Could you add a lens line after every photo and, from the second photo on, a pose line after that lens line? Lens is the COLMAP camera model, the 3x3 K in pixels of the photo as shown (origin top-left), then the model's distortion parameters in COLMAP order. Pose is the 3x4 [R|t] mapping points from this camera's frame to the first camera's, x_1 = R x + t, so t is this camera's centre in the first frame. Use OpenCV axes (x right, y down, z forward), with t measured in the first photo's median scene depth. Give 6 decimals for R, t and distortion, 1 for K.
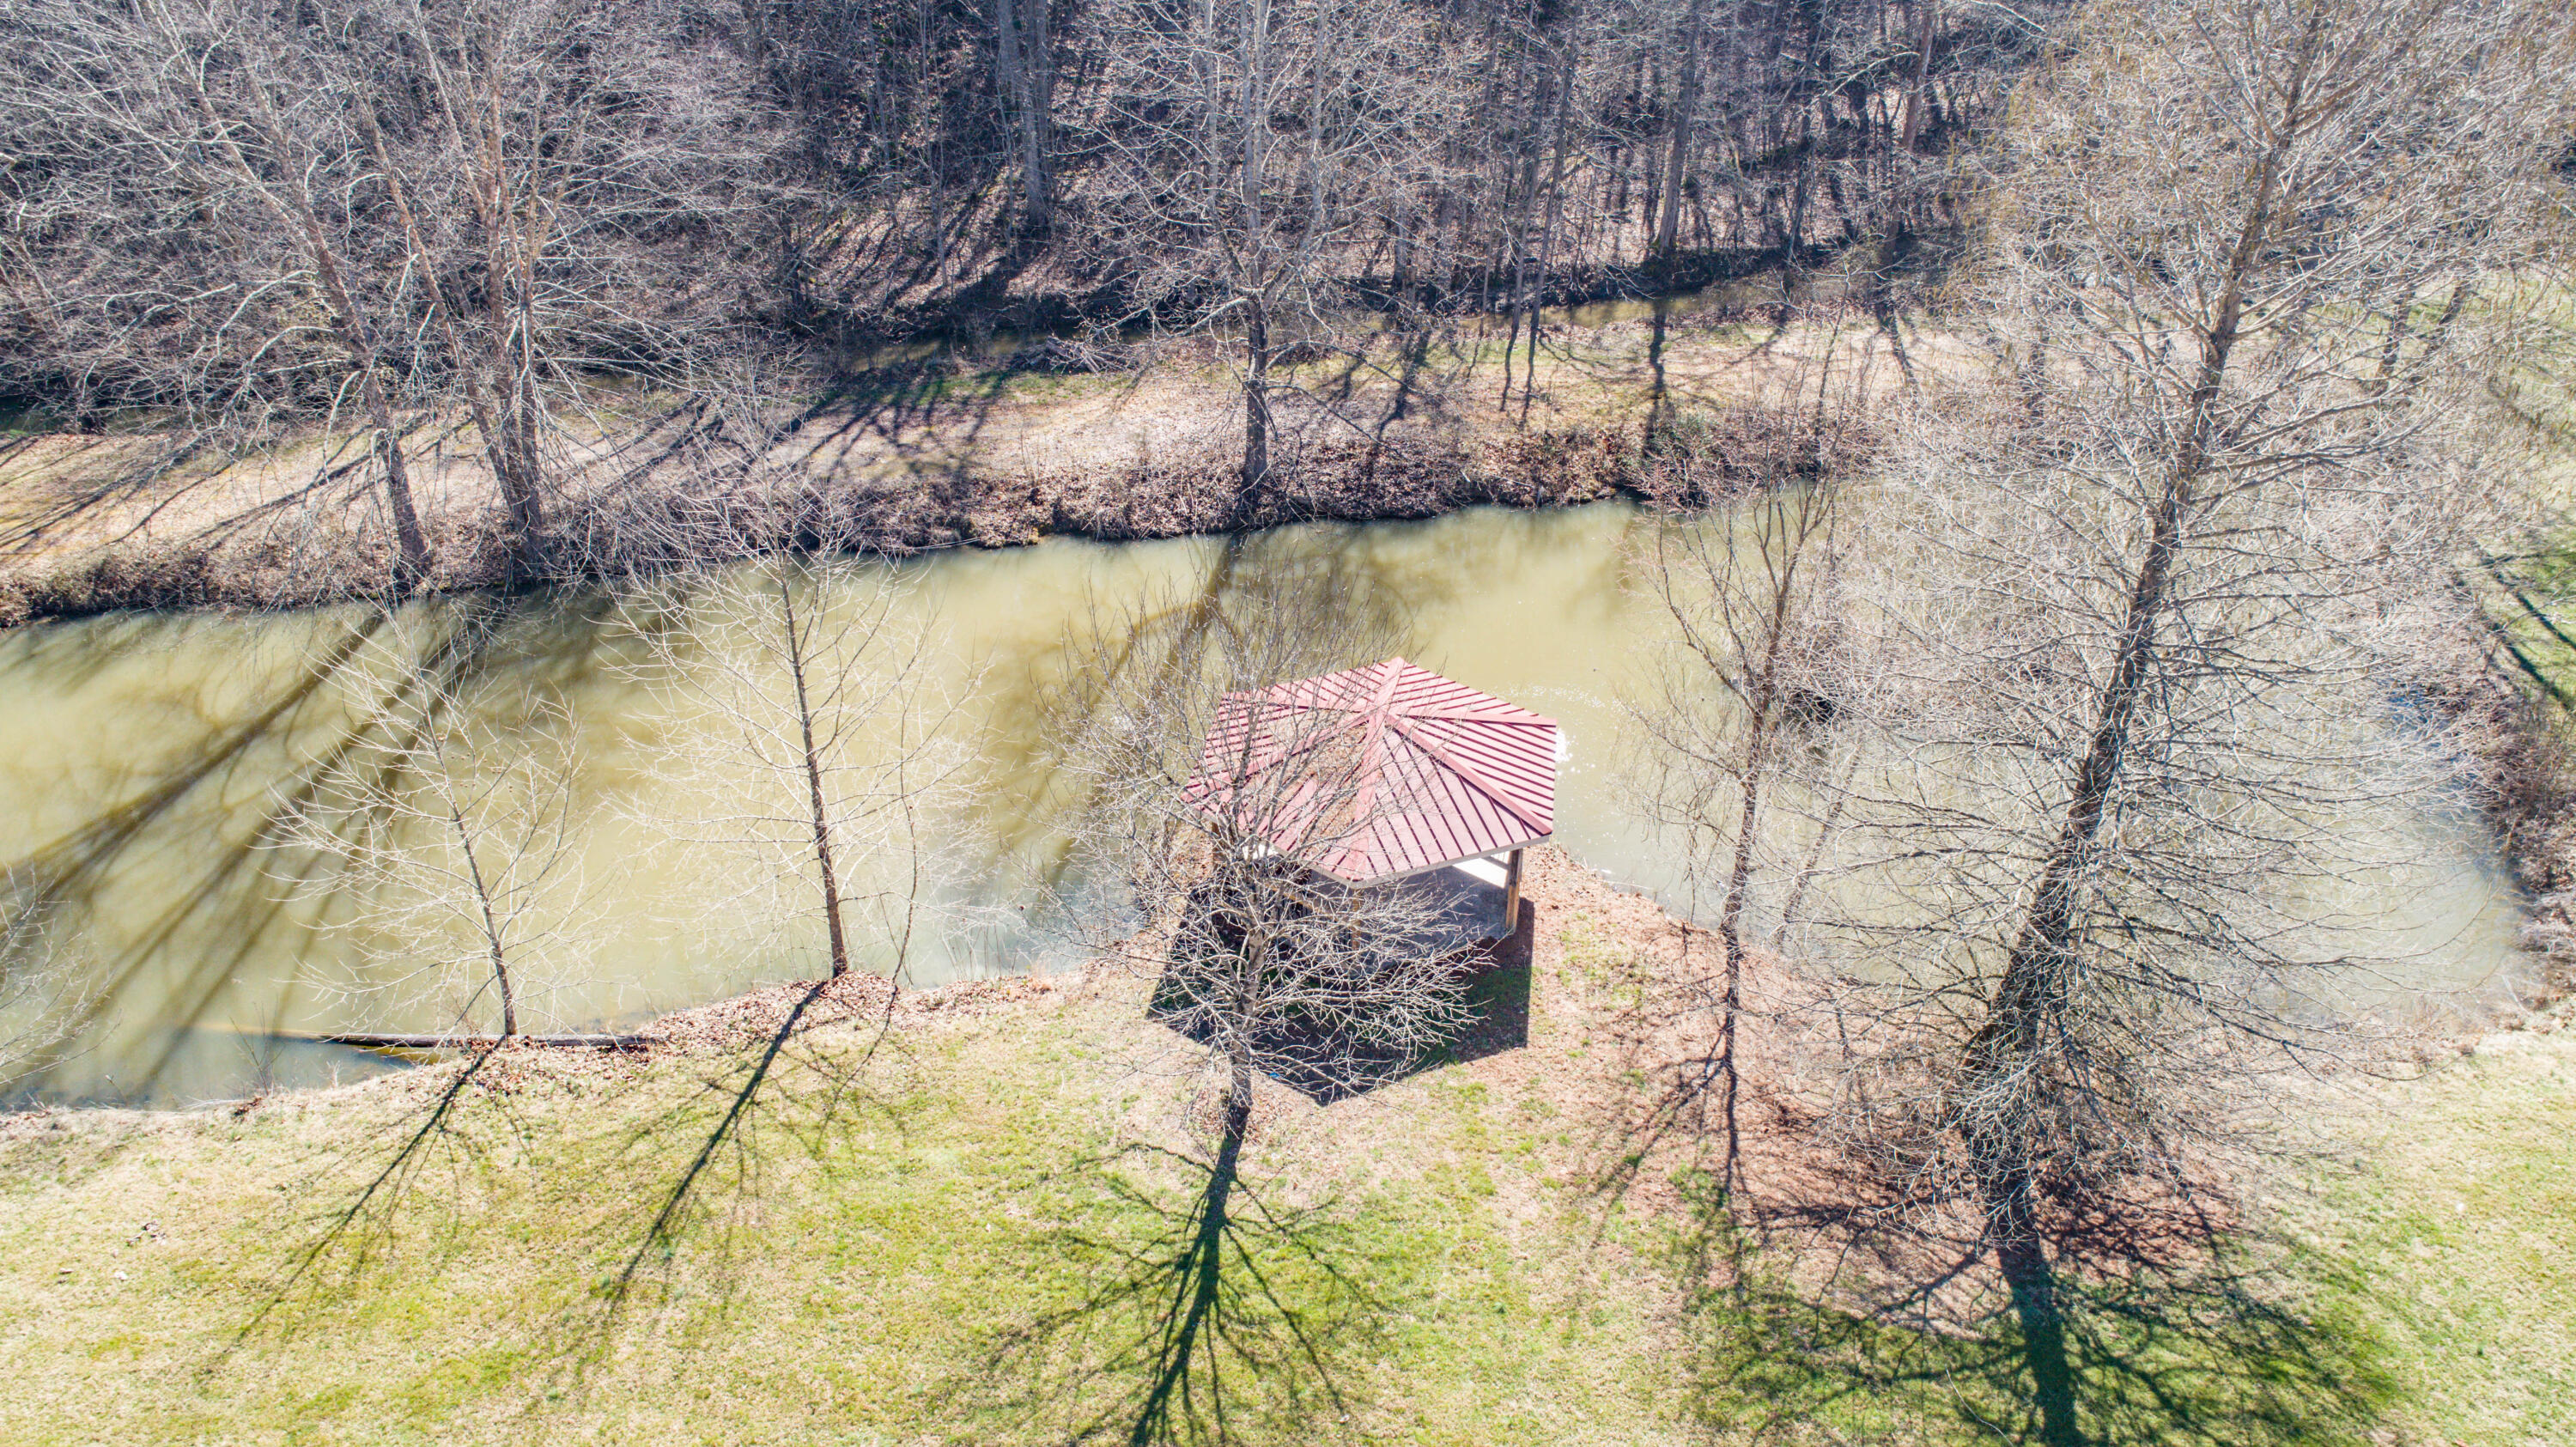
lens RADIAL K [[1729.6, 0, 1288.0], [0, 1729.6, 723.5], [0, 0, 1]] dist [-0.013371, 0.007018]
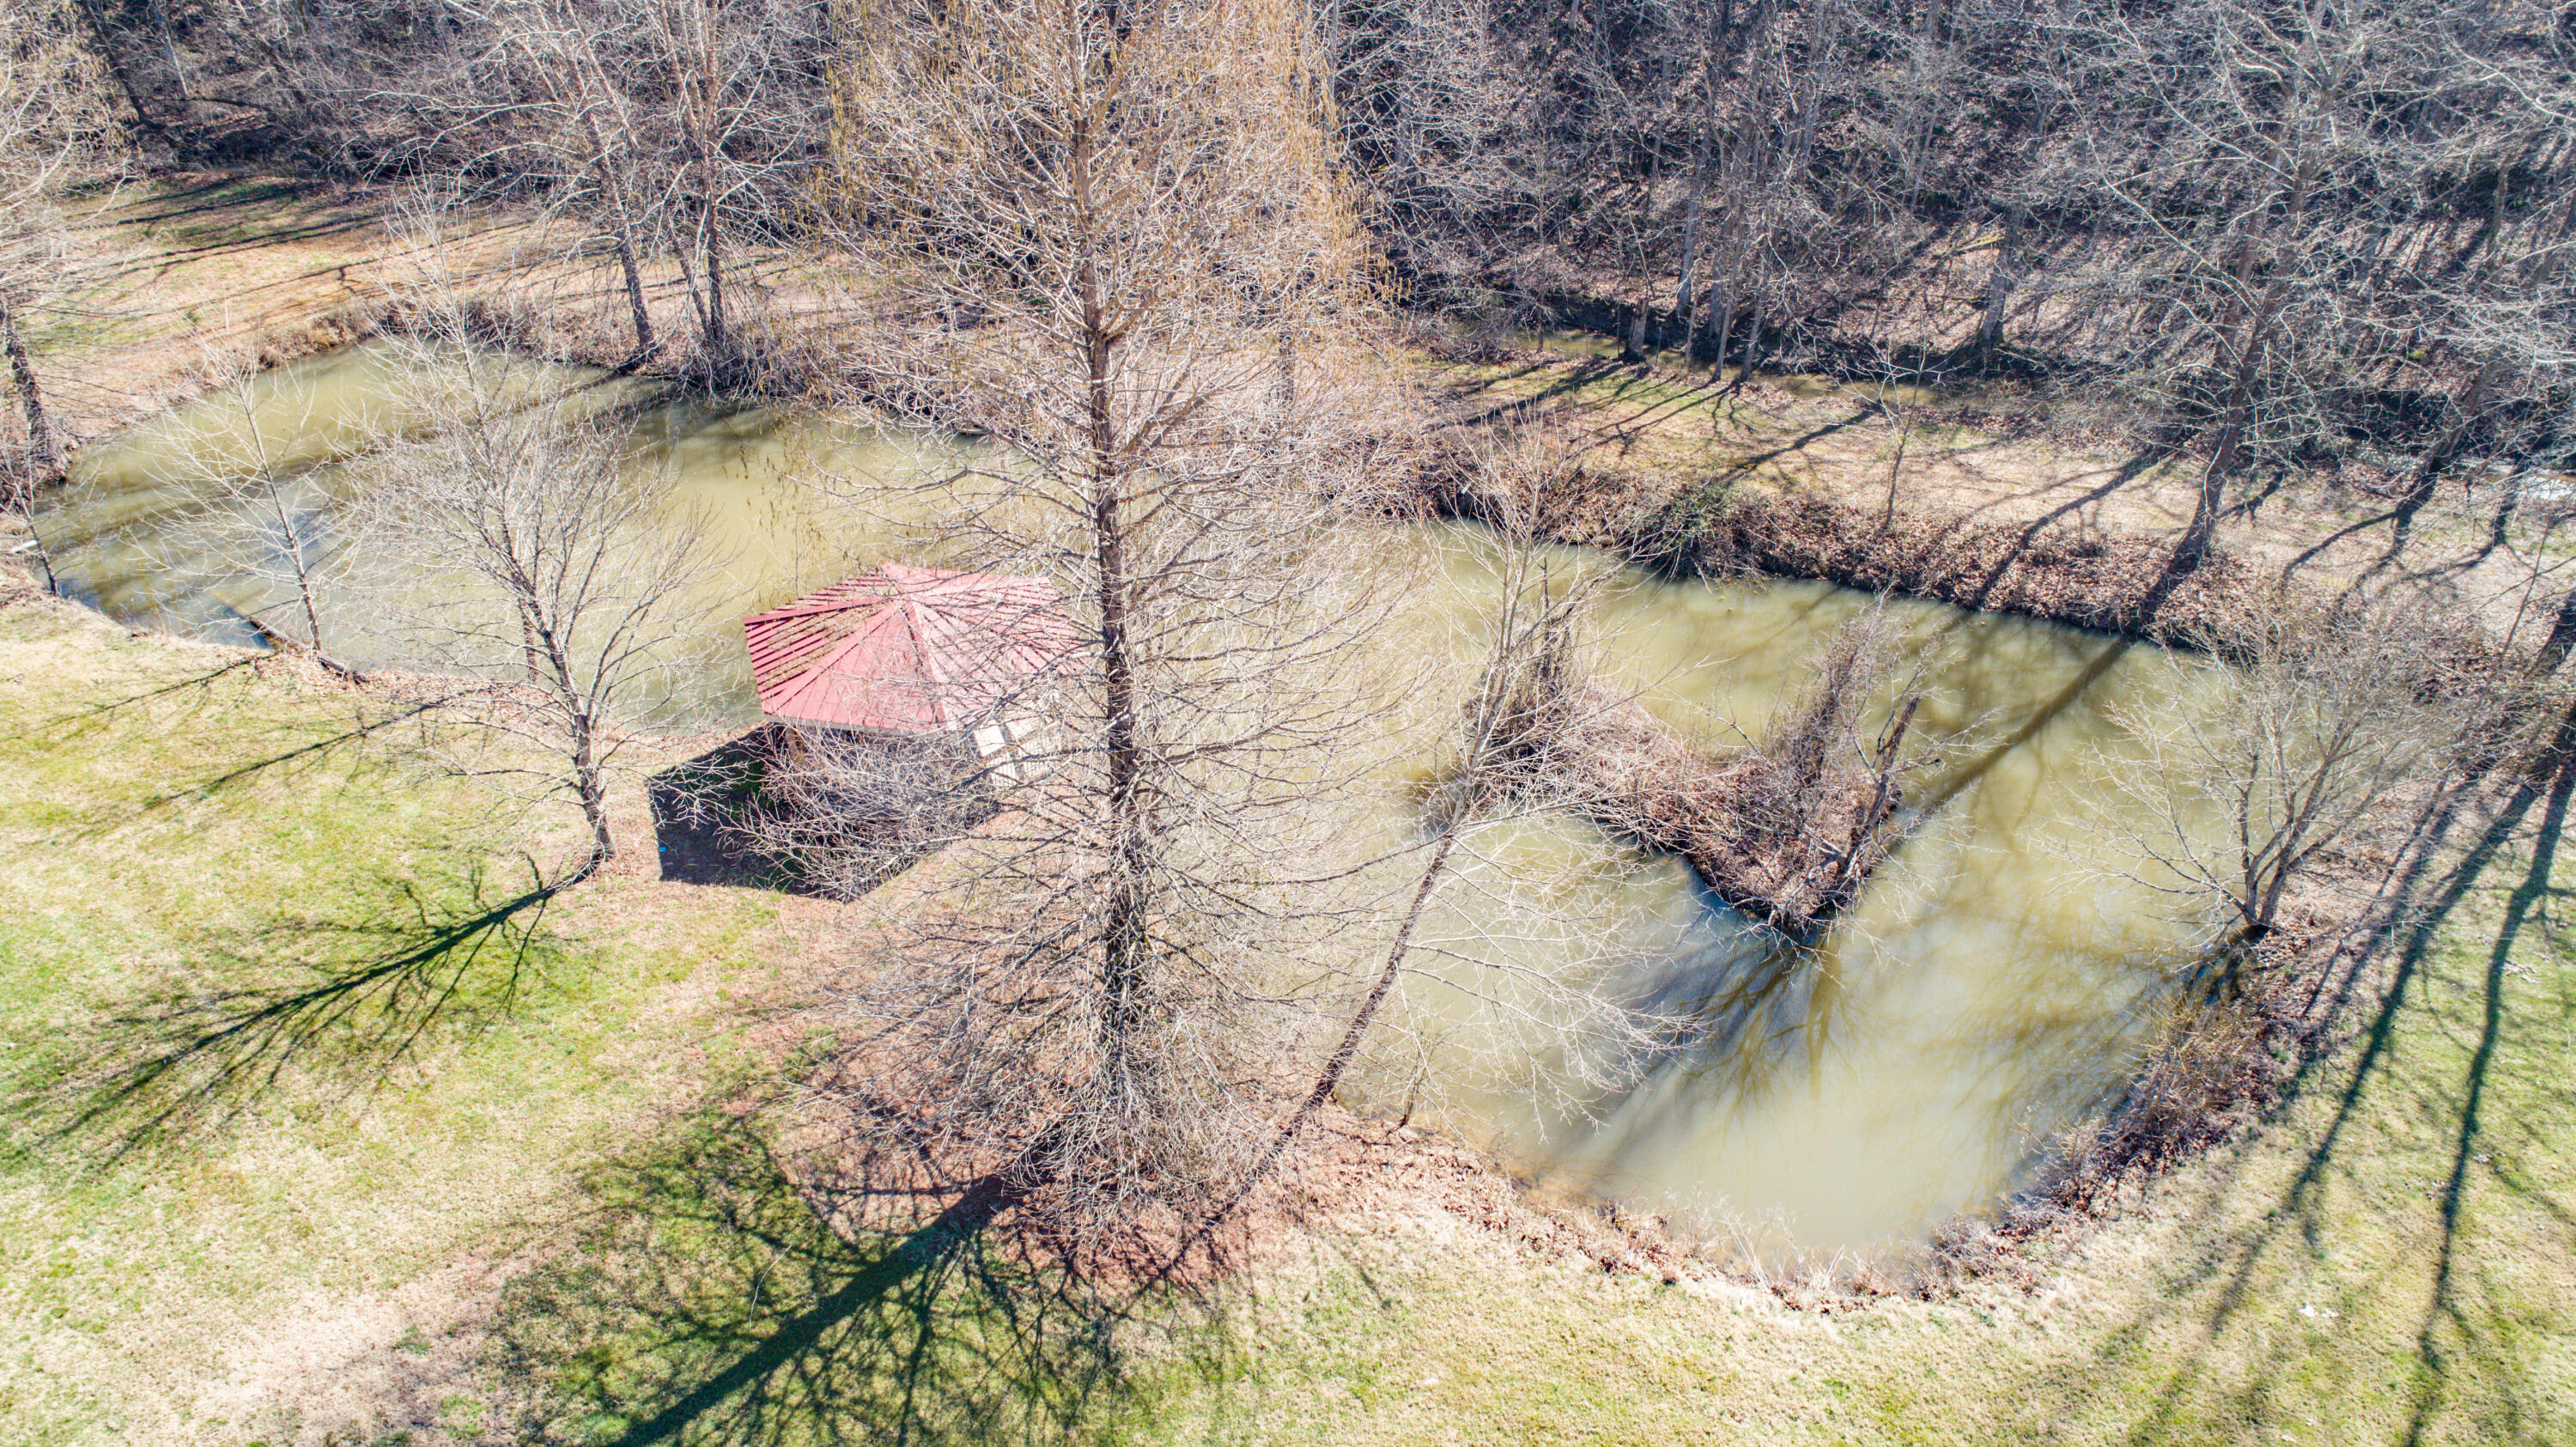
lens RADIAL K [[1729.6, 0, 1288.0], [0, 1729.6, 723.5], [0, 0, 1]] dist [-0.013371, 0.007018]
pose [[0.854100, 0.292784, -0.429873, 0.847961], [-0.295659, 0.953290, 0.061843, -0.078454], [0.427900, 0.074276, 0.900769, 0.115253]]
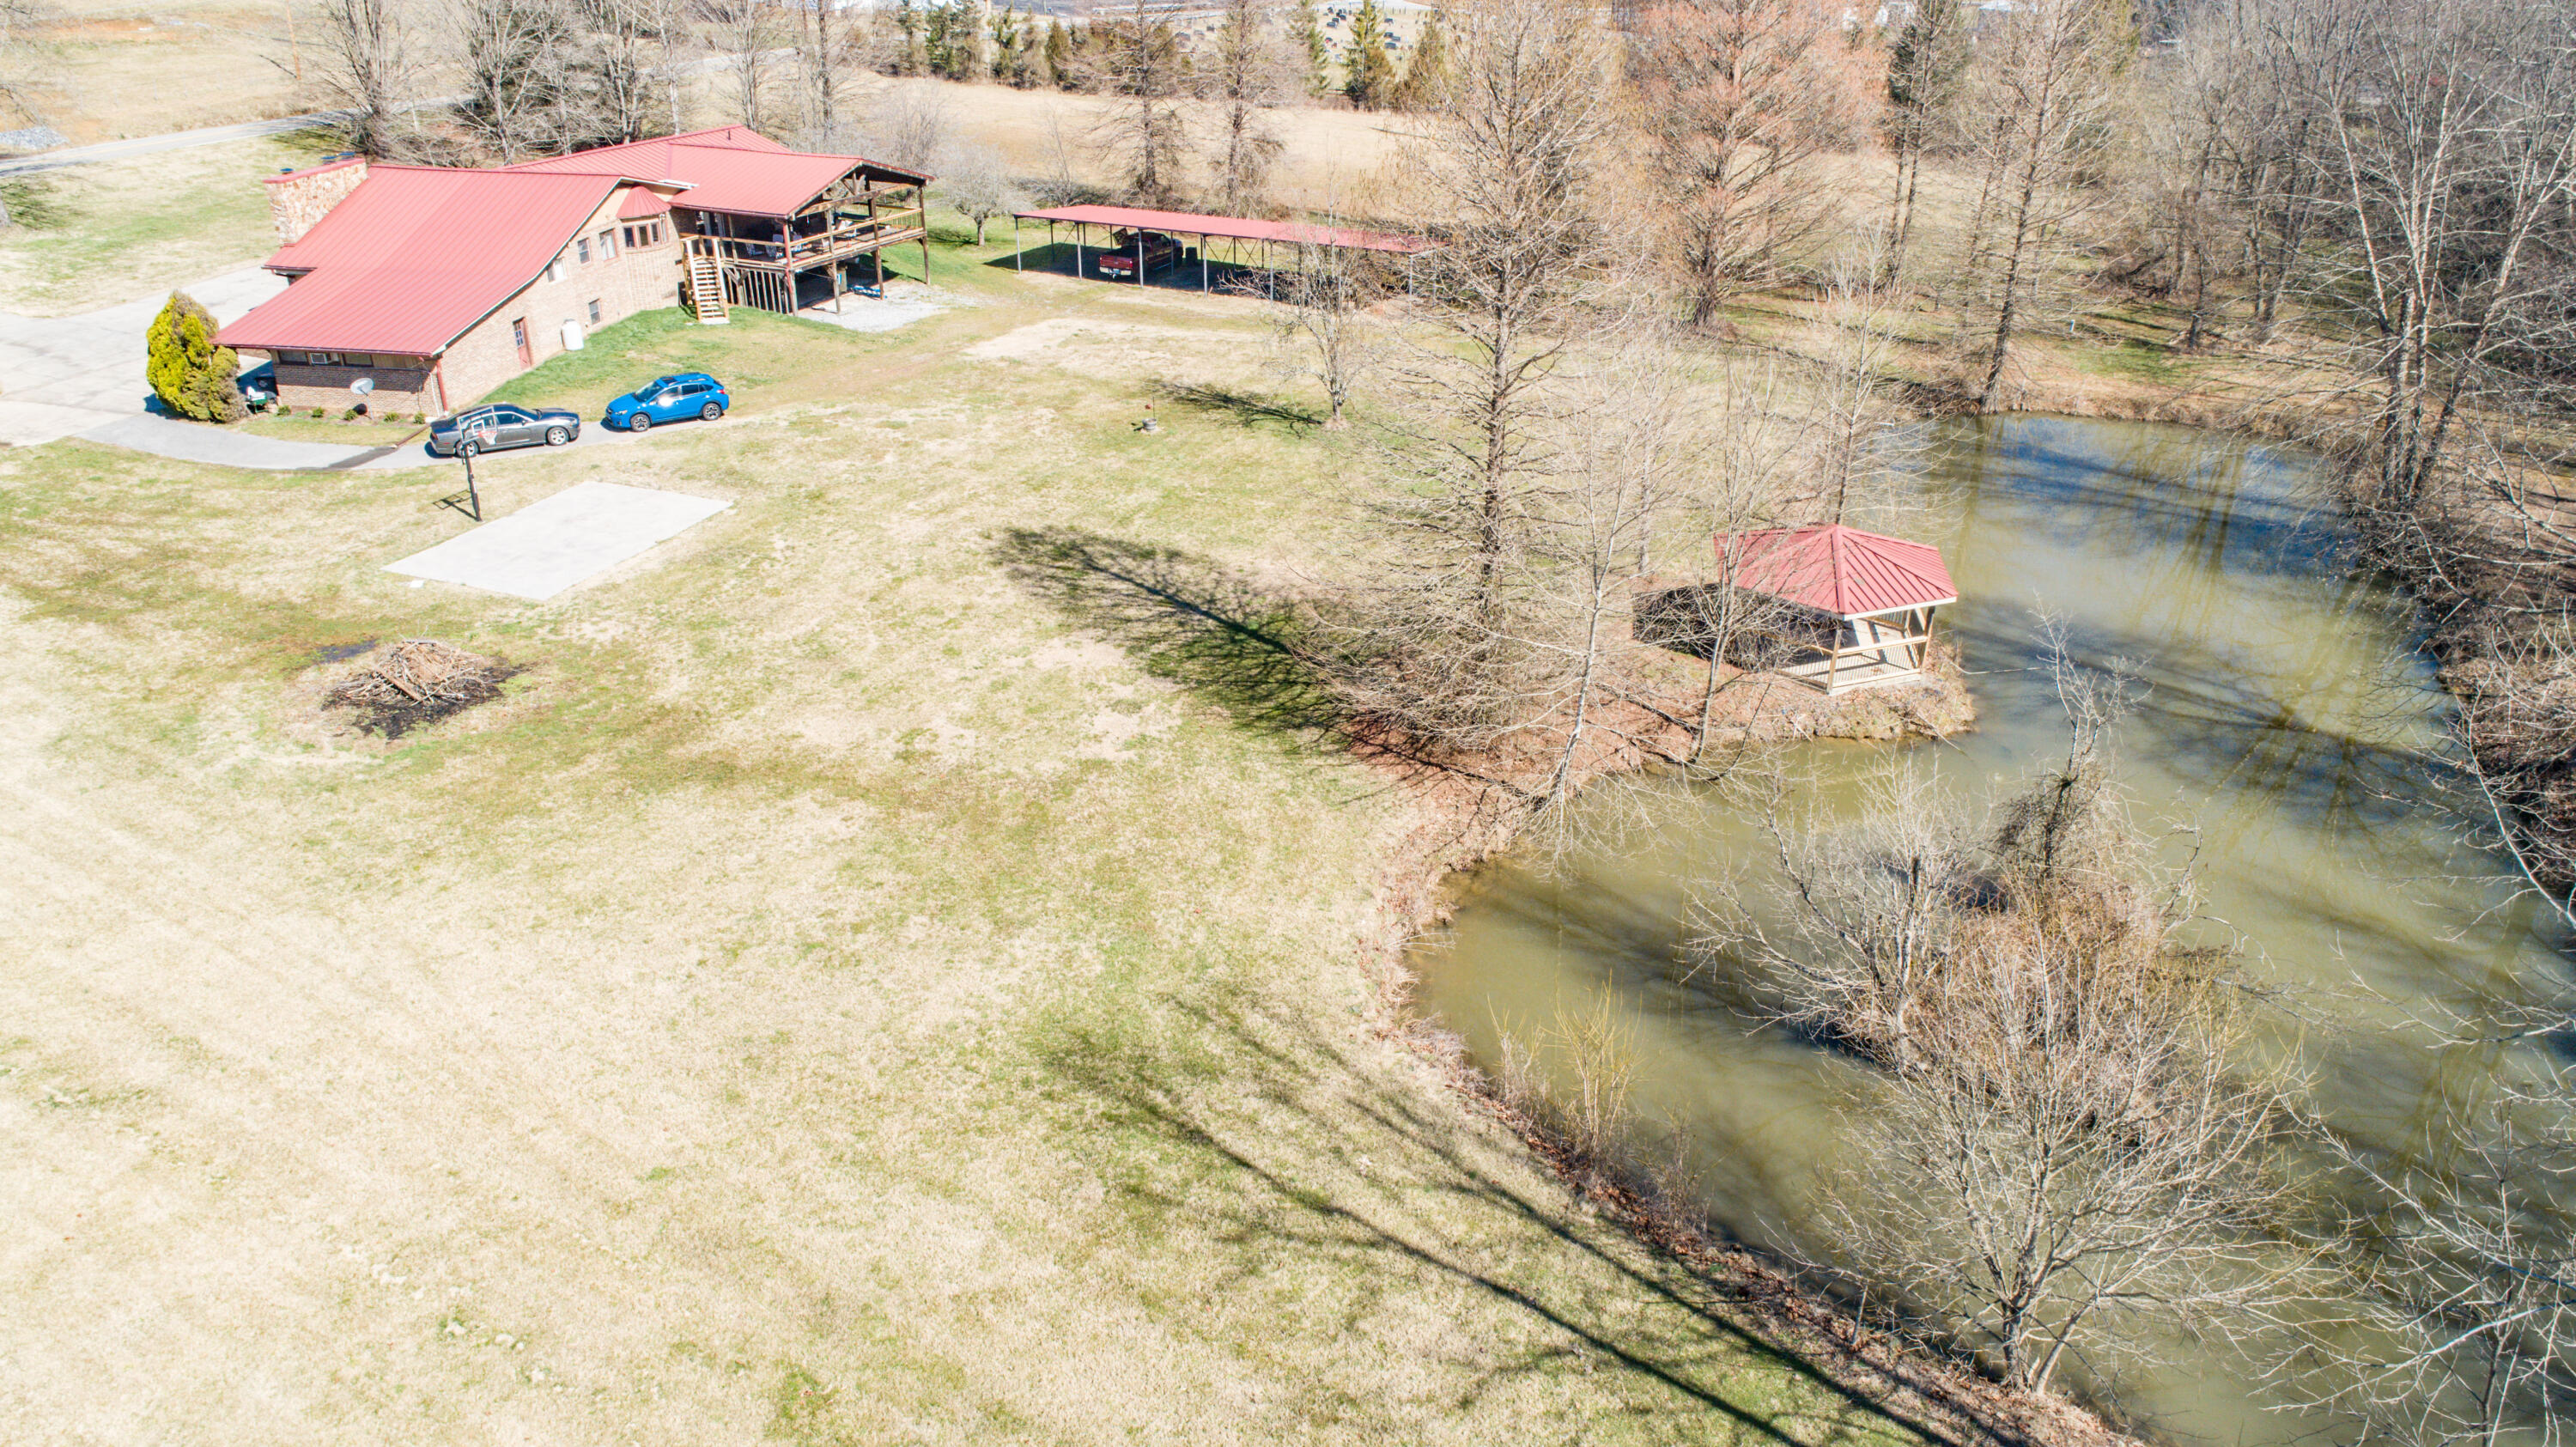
lens RADIAL K [[1732.0, 0, 1286.9], [0, 1732.0, 715.7], [0, 0, 1]] dist [-0.005358, 0.003412]
pose [[-0.513789, 0.370734, -0.773678, 1.758477], [-0.463248, 0.639153, 0.613909, -0.700997], [0.722096, 0.673824, -0.156648, 1.108028]]
